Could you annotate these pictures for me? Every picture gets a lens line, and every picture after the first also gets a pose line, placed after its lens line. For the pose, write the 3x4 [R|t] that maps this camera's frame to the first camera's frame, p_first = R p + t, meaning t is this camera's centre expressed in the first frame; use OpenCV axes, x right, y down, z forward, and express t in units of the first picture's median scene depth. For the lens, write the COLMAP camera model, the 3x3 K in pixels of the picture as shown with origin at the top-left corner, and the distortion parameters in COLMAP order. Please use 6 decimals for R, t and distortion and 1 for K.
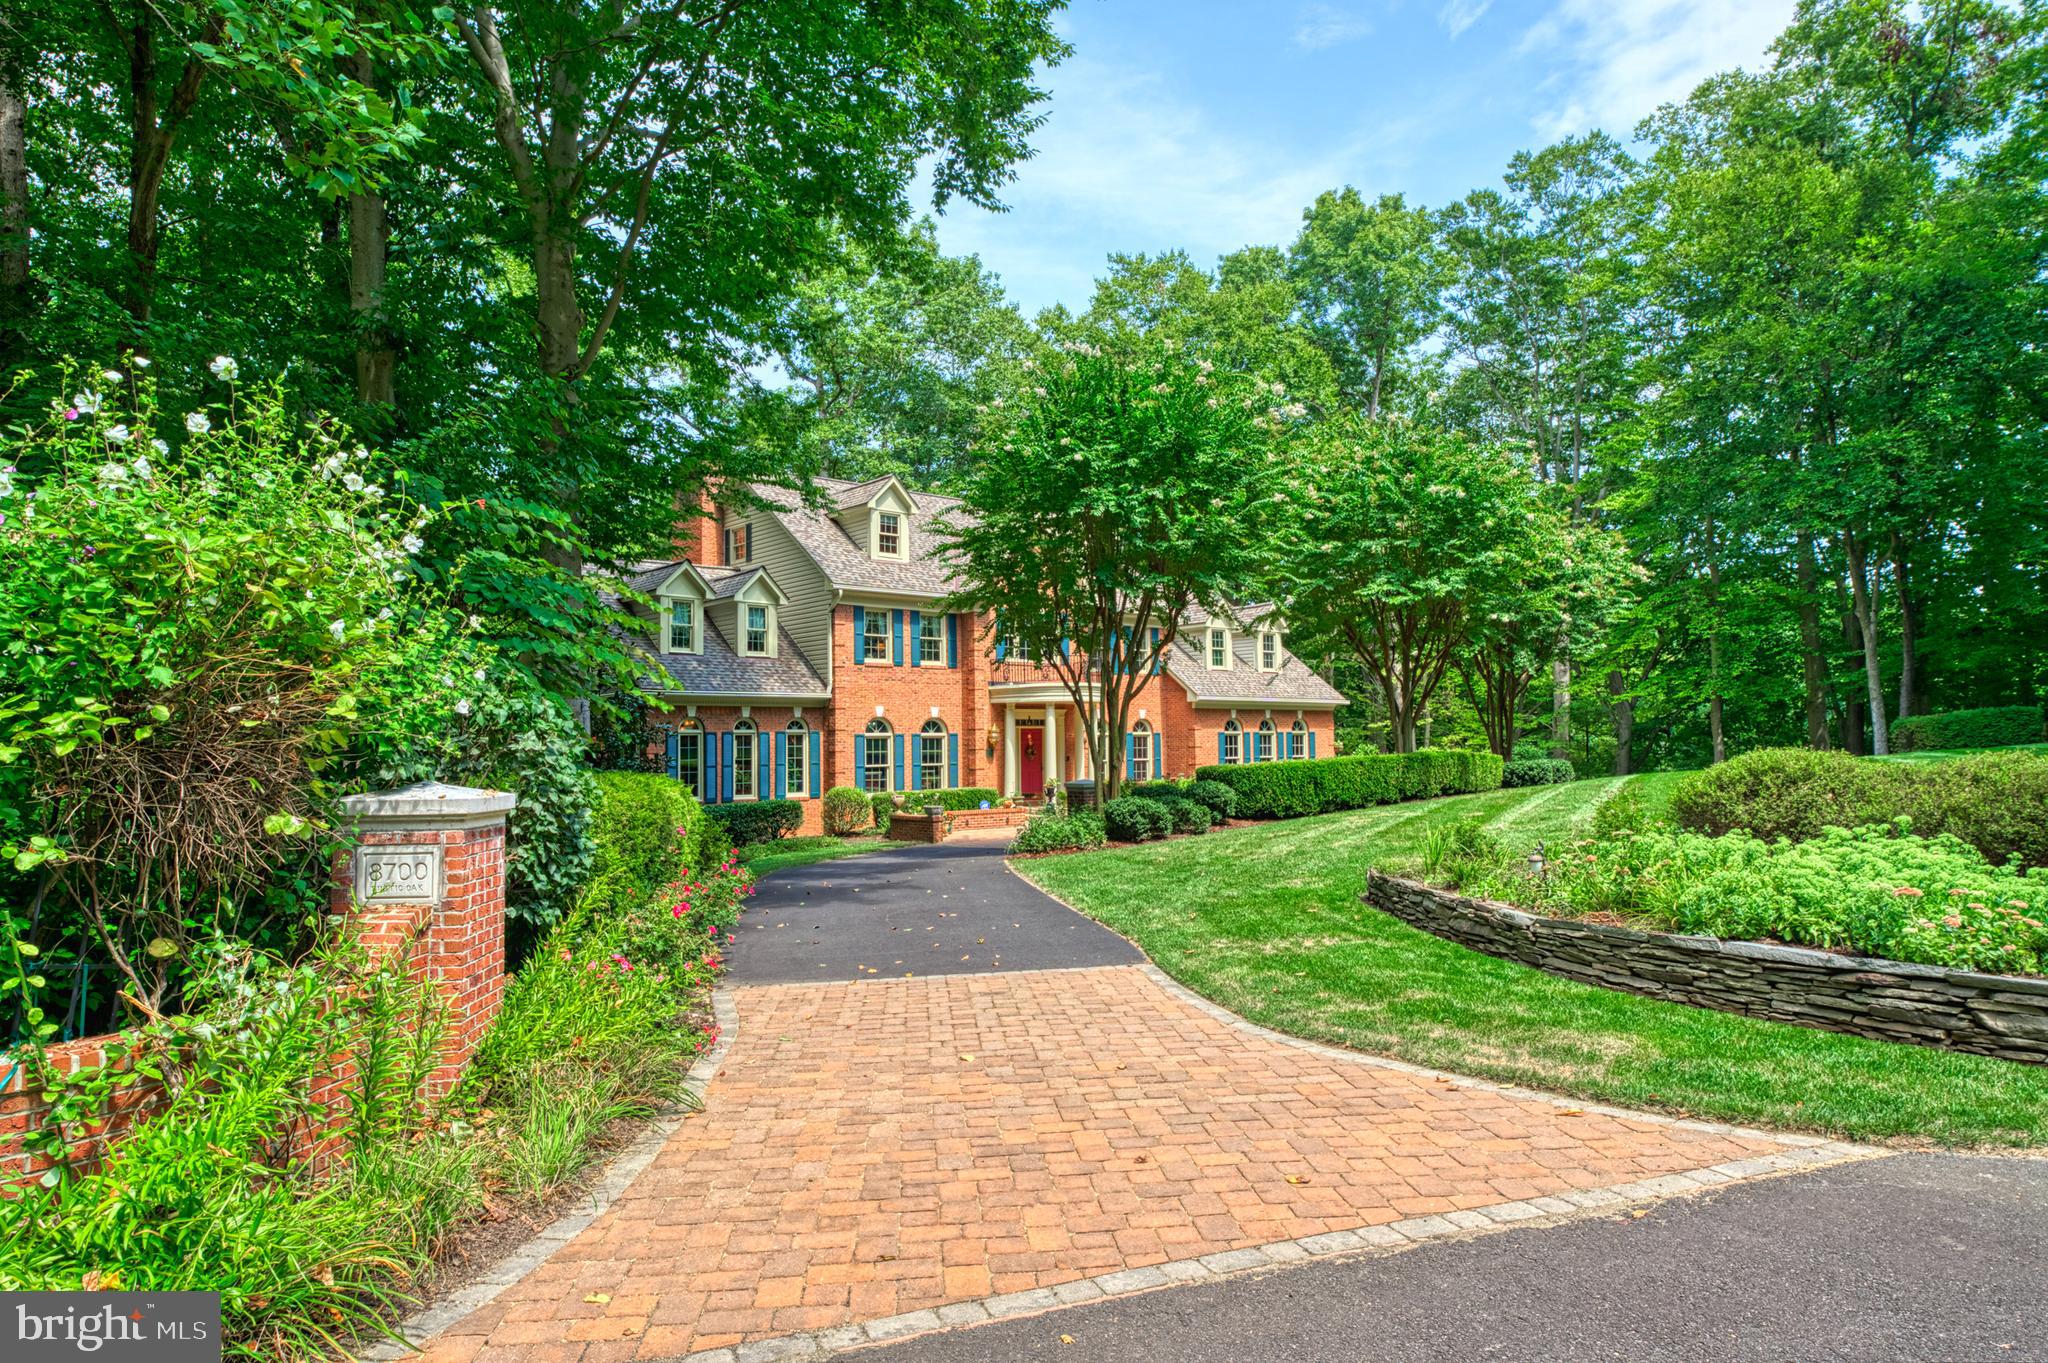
lens RADIAL K [[1254.5, 0, 1021.3], [0, 1254.5, 676.3], [0, 0, 1]] dist [-0.002036, 0.001991]
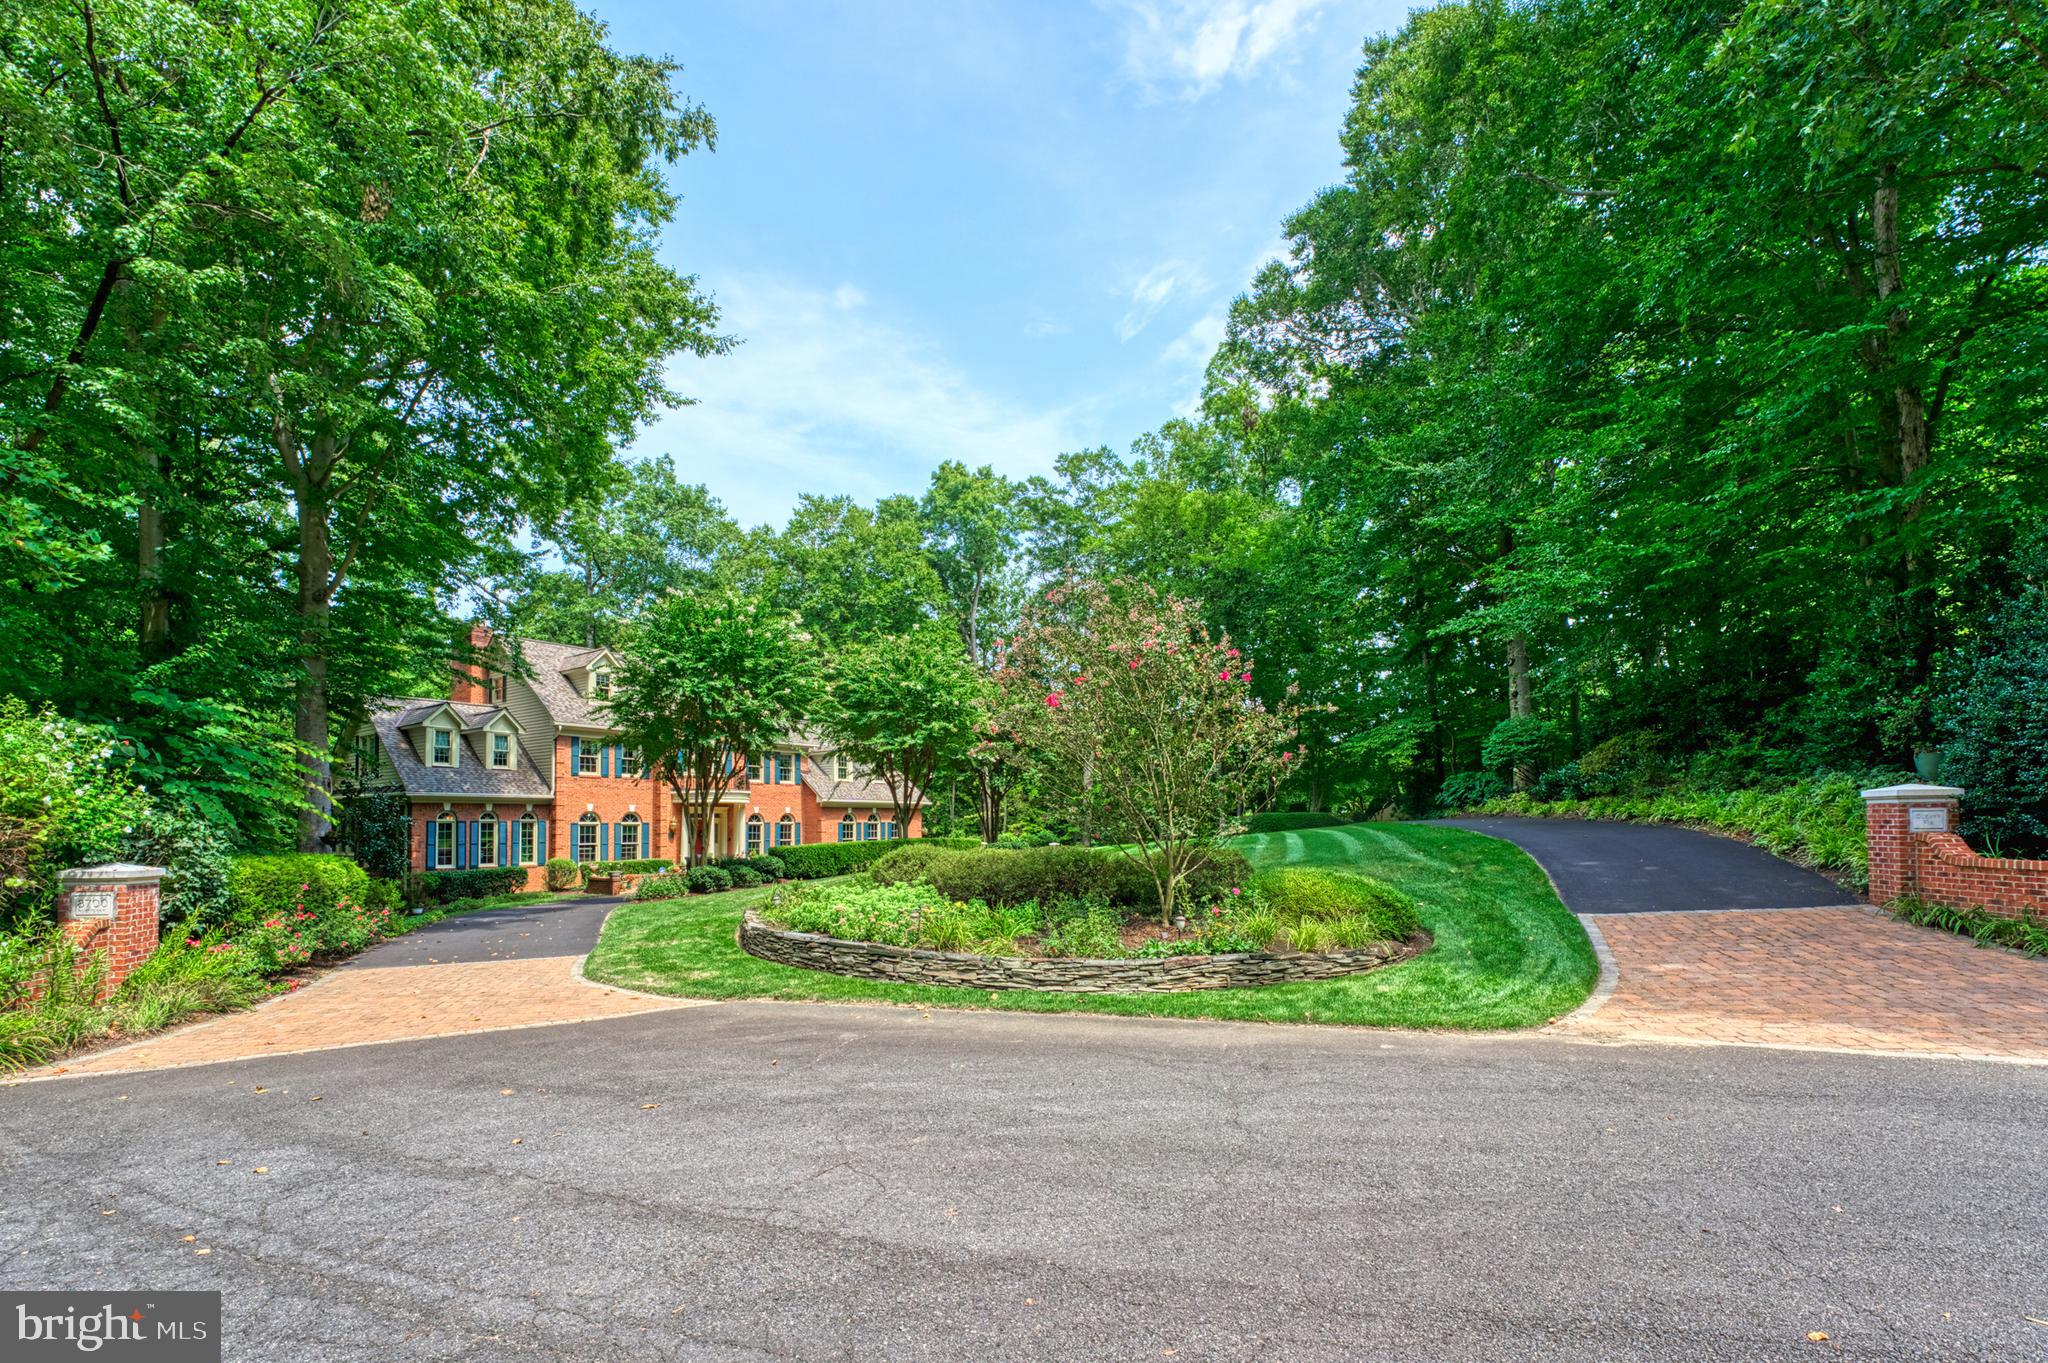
lens RADIAL K [[877.8, 0, 957.1], [0, 877.8, 801.7], [0, 0, 1]] dist [-0.021853, -0.000448]
pose [[0.976357, 0.014593, 0.215672, 0.089583], [-0.020105, 0.999524, 0.023385, -0.012207], [-0.215228, -0.027168, 0.976186, -0.108210]]
